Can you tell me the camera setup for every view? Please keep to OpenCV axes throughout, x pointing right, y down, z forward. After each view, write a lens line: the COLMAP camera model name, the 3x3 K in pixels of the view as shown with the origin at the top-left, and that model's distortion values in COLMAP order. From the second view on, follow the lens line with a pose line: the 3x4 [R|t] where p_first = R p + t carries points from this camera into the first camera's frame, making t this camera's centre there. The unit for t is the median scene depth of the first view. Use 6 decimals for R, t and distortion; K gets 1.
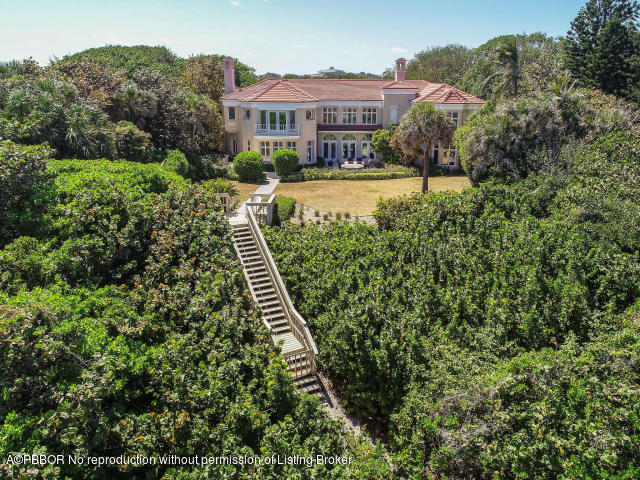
lens RADIAL K [[488.5, 0, 321.4], [0, 488.5, 237.8], [0, 0, 1]] dist [0.008662, -0.000740]
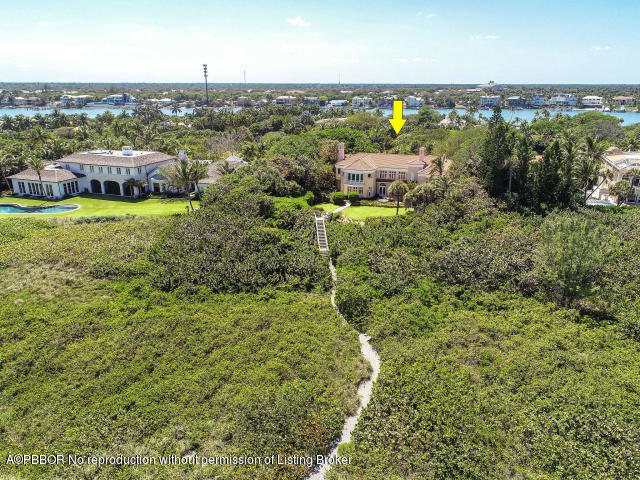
lens RADIAL K [[488.5, 0, 320.4], [0, 488.5, 241.1], [0, 0, 1]] dist [0.008662, -0.000740]
pose [[0.947500, 0.097166, -0.304634, 0.484621], [-0.097936, 0.995111, 0.012793, 0.042008], [0.304388, 0.017713, 0.952384, -1.231492]]
